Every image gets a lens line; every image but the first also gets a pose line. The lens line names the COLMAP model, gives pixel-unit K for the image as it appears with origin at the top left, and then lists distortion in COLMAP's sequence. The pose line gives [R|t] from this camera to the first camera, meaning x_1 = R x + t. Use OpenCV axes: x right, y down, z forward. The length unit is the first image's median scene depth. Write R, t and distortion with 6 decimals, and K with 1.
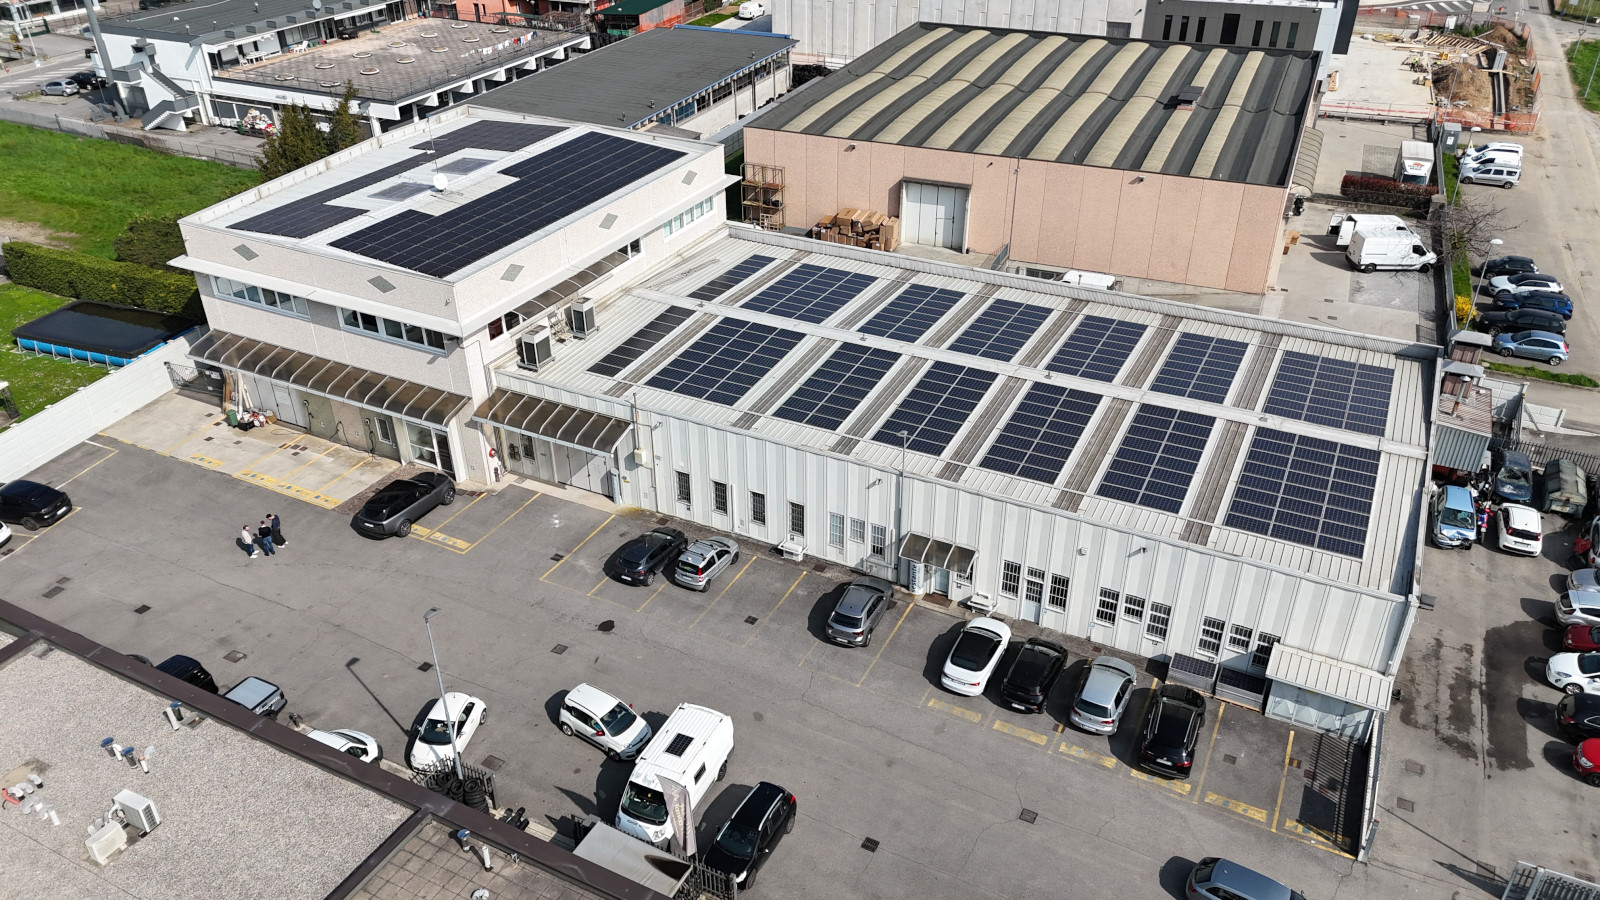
lens RADIAL K [[1205.5, 0, 800.0], [0, 1205.5, 450.0], [0, 0, 1]] dist [0.069827, -0.064599]
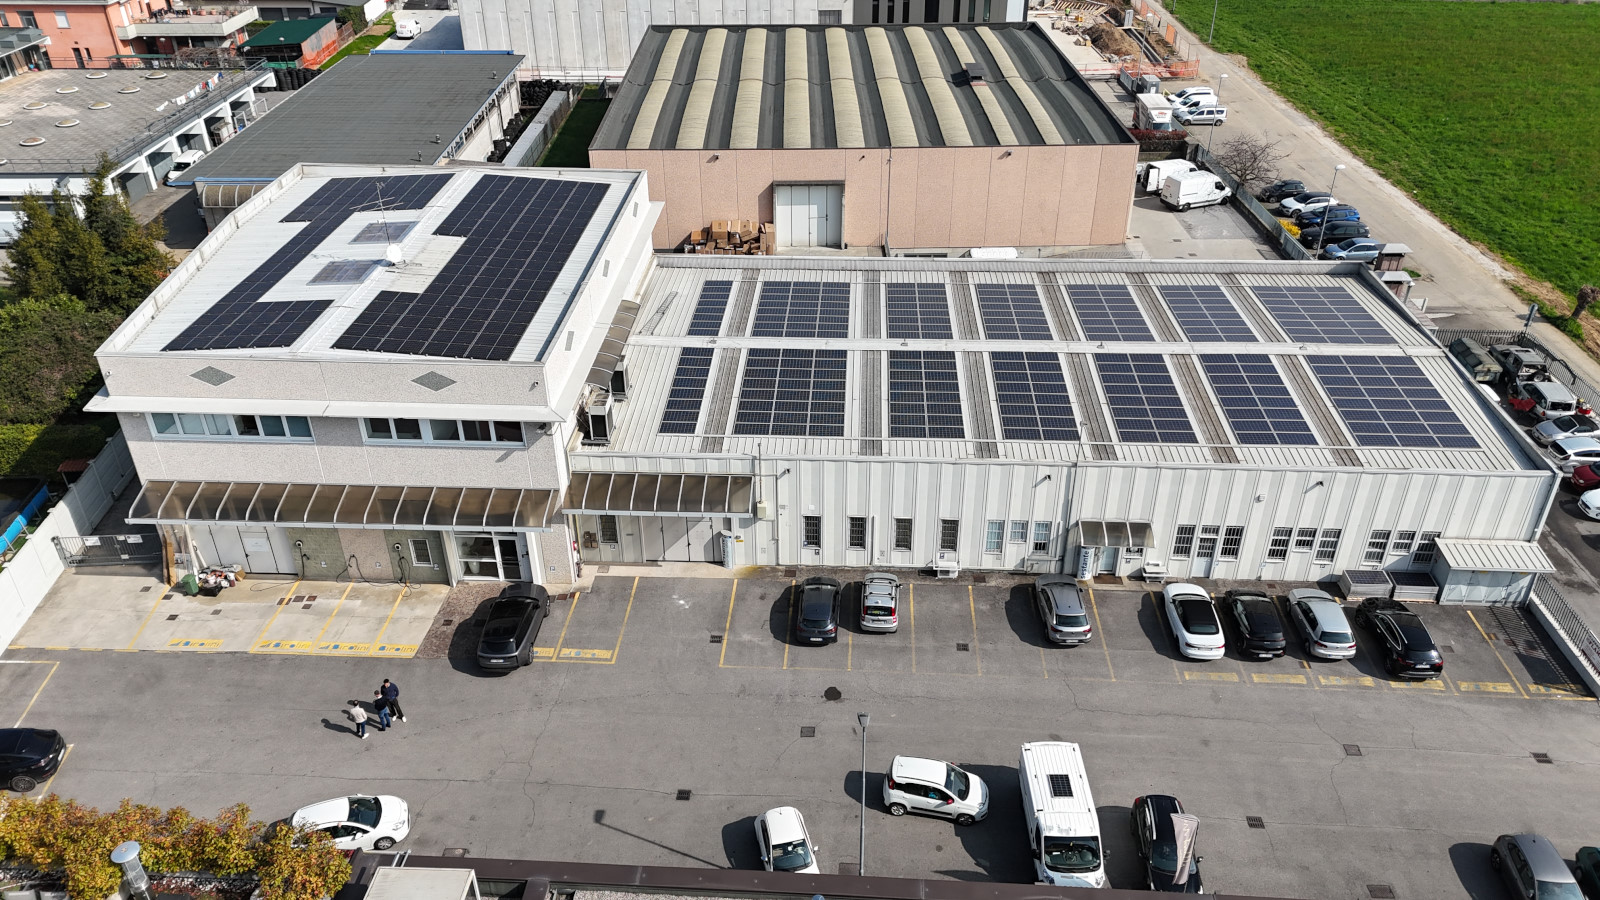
lens RADIAL K [[1205.5, 0, 800.0], [0, 1205.5, 450.0], [0, 0, 1]] dist [0.069827, -0.064599]
pose [[0.911716, -0.208919, 0.353732, -0.411689], [0.208218, 0.977243, 0.040510, -0.069208], [-0.354145, 0.036720, 0.934469, 0.123064]]
